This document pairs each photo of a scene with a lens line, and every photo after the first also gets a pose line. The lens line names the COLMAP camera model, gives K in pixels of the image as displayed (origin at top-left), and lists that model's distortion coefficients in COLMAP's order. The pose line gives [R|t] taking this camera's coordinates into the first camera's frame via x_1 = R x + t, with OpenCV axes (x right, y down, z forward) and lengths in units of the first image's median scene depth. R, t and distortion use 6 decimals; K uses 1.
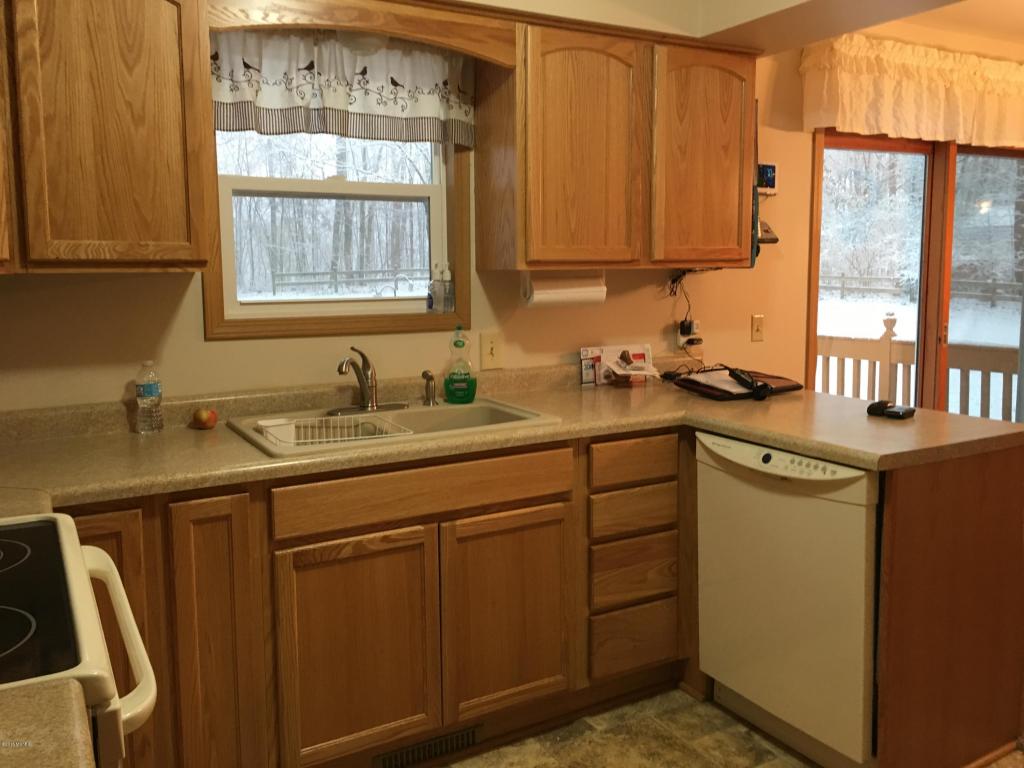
lens RADIAL K [[863.0, 0, 509.2], [0, 863.0, 354.0], [0, 0, 1]] dist [0.082754, -0.105691]
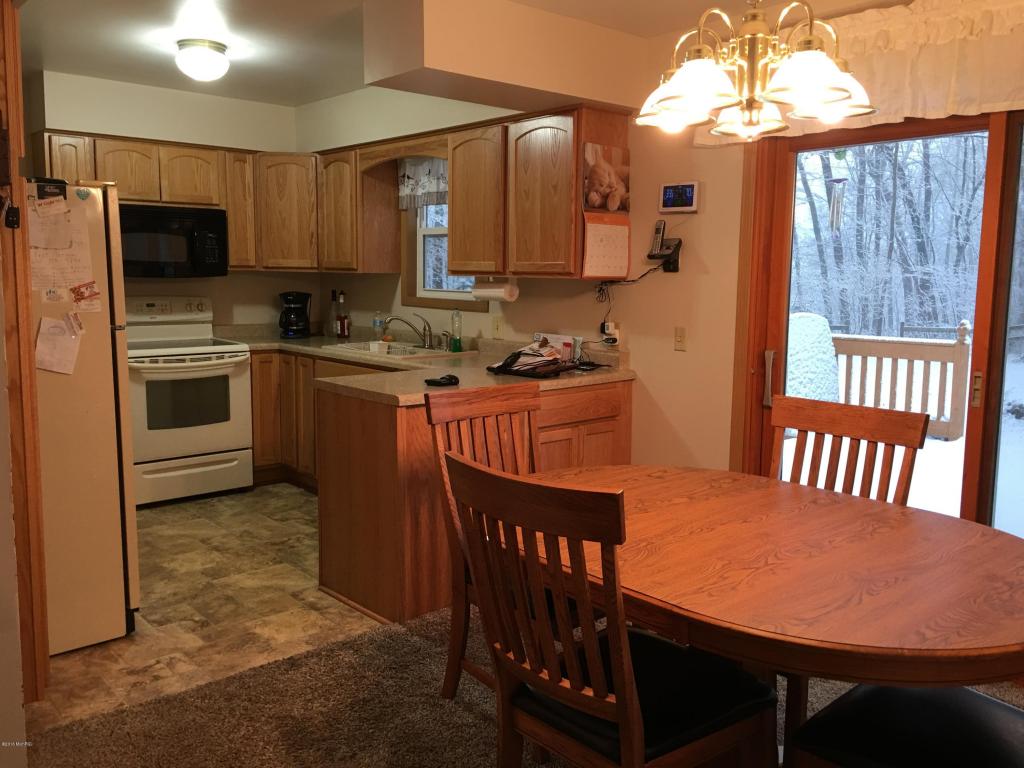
lens RADIAL K [[863.0, 0, 508.9], [0, 863.0, 371.3], [0, 0, 1]] dist [0.082754, -0.105691]
pose [[0.193543, 0.123018, -0.973349, 1.675730], [-0.118931, 0.987733, 0.101188, -0.094572], [0.973857, 0.096177, 0.205799, 0.756575]]
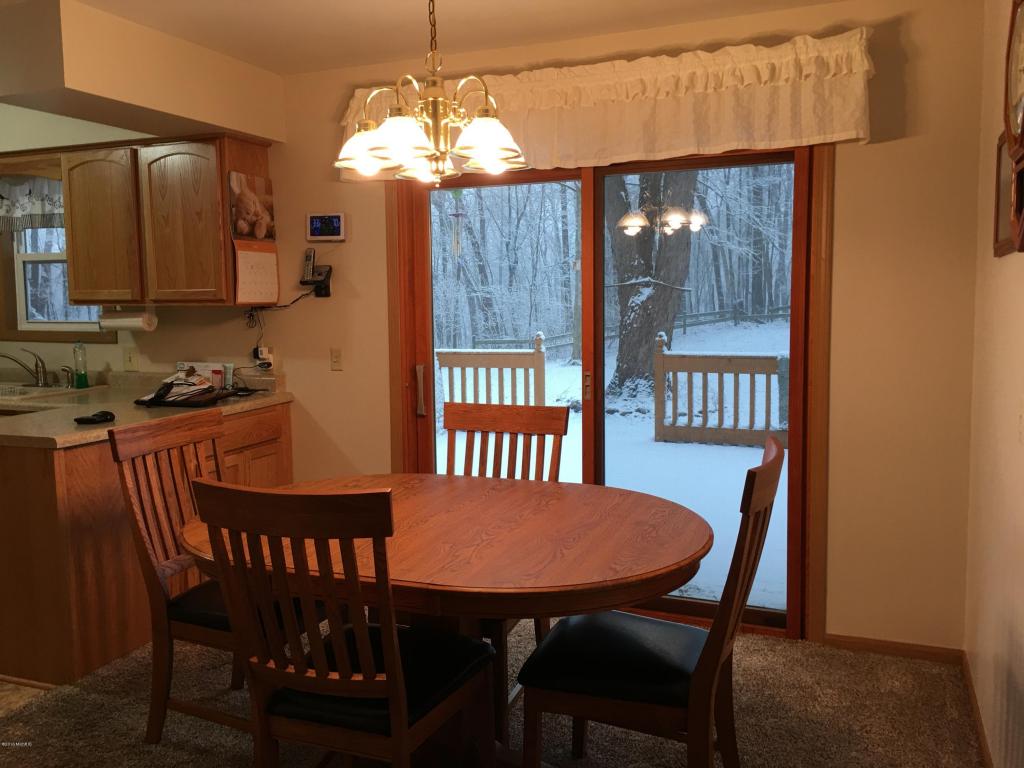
lens RADIAL K [[863.0, 0, 503.6], [0, 863.0, 369.4], [0, 0, 1]] dist [0.082754, -0.105691]
pose [[0.615134, 0.069659, -0.785339, 1.706224], [-0.078069, 0.996576, 0.027247, -0.083723], [0.784548, 0.044550, 0.618466, 0.616813]]
